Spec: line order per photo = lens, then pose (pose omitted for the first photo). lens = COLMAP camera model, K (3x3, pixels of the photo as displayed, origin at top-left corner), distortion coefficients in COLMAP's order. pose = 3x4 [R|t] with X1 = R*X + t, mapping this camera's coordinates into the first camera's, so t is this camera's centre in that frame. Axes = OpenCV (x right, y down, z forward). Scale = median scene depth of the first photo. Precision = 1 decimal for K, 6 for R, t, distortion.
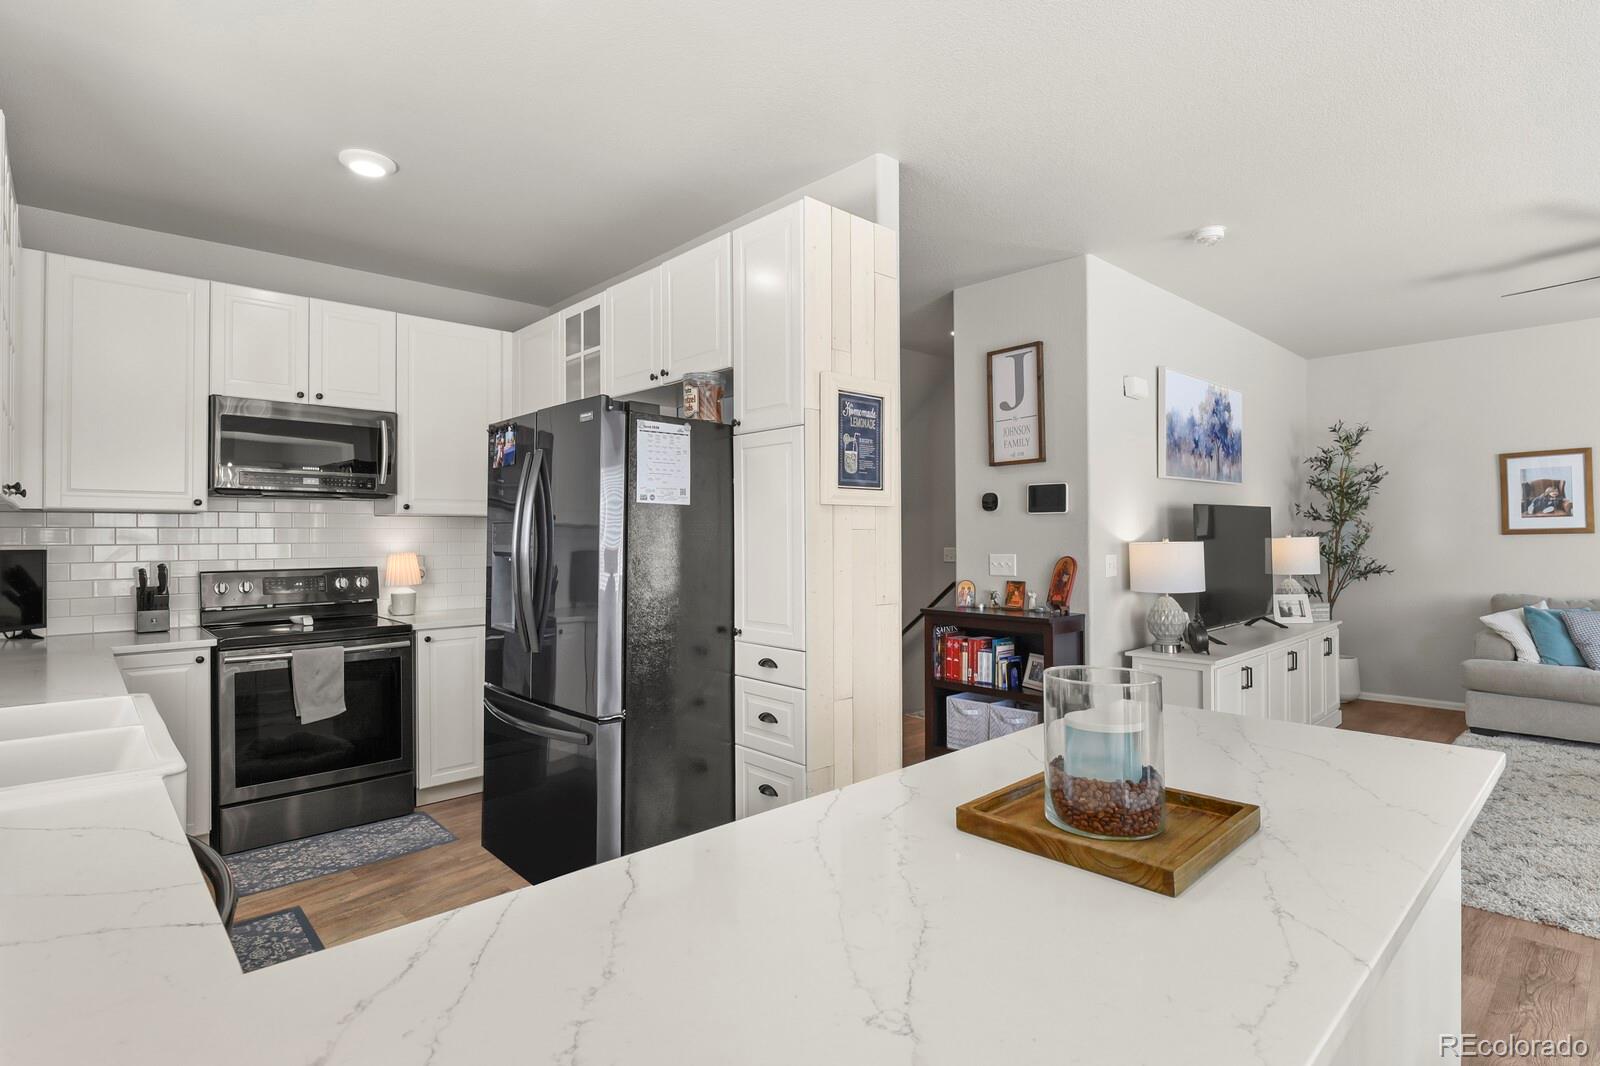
lens RADIAL K [[790.8, 0, 803.0], [0, 790.8, 530.2], [0, 0, 1]] dist [-0.008491, -0.000887]
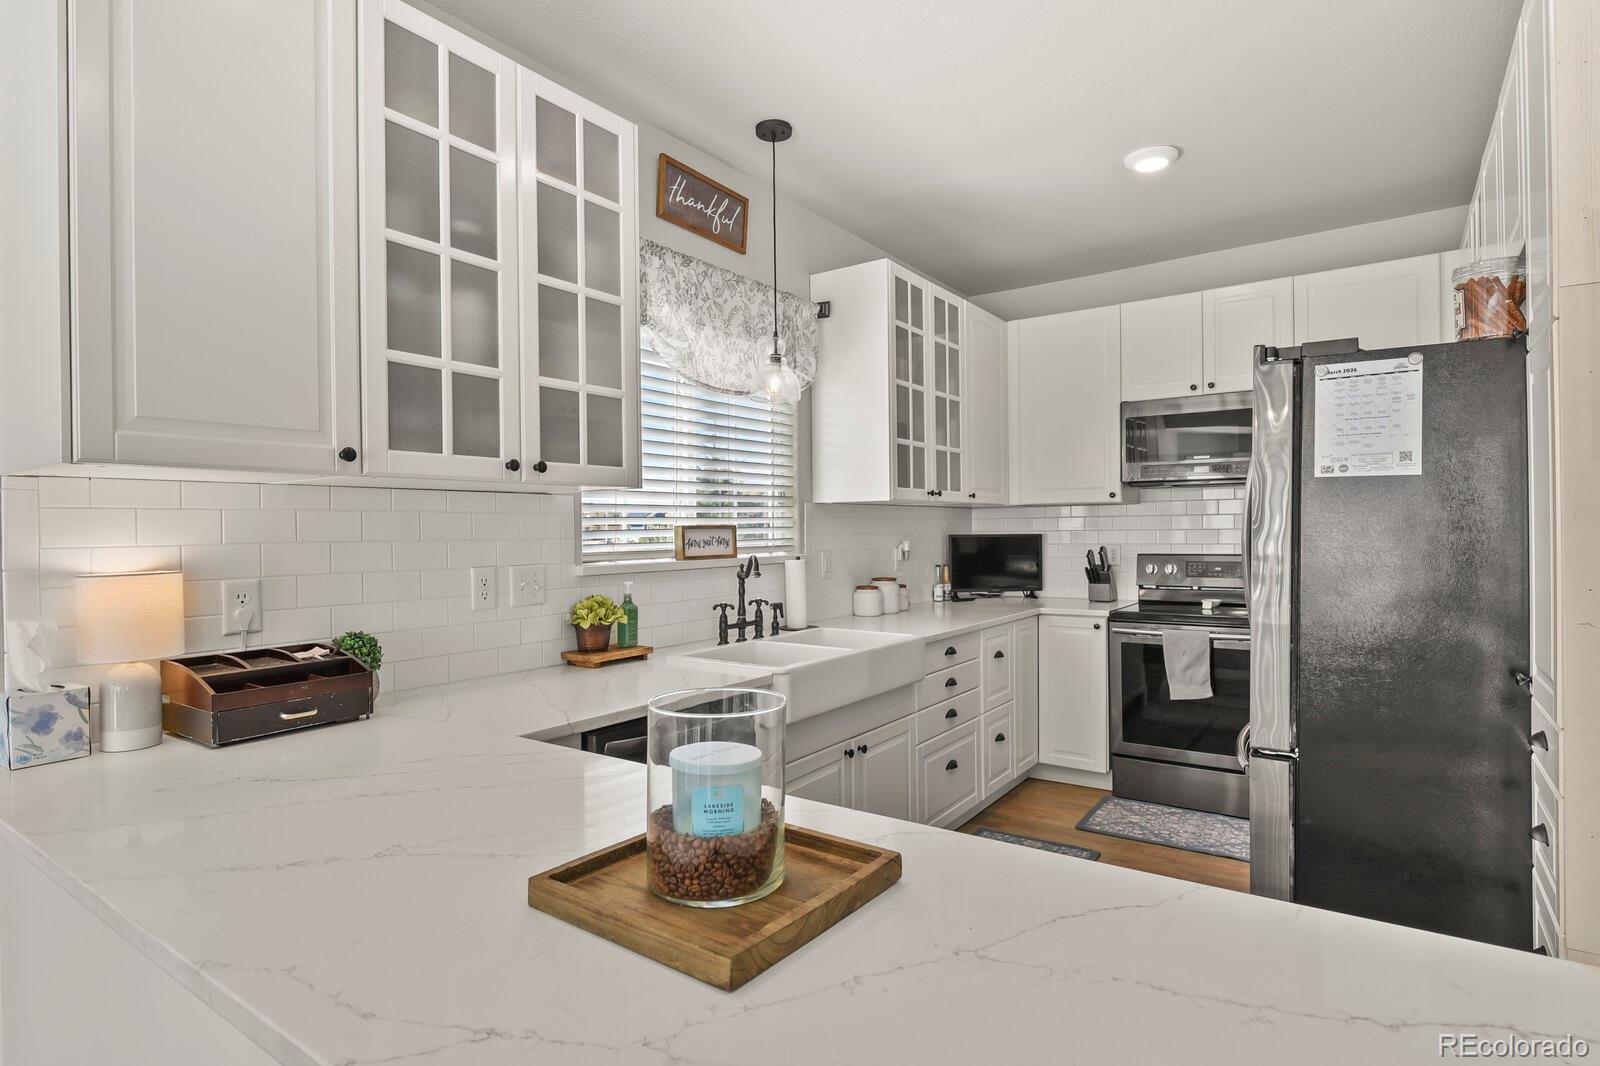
lens RADIAL K [[828.3, 0, 800.0], [0, 828.3, 533.0], [0, 0, 1]] dist [-0.002723, -0.000413]
pose [[0.207465, 0.006441, -0.978221, 0.364279], [0.016810, 0.999807, 0.010148, 0.001214], [0.978098, -0.018549, 0.207316, 0.288253]]
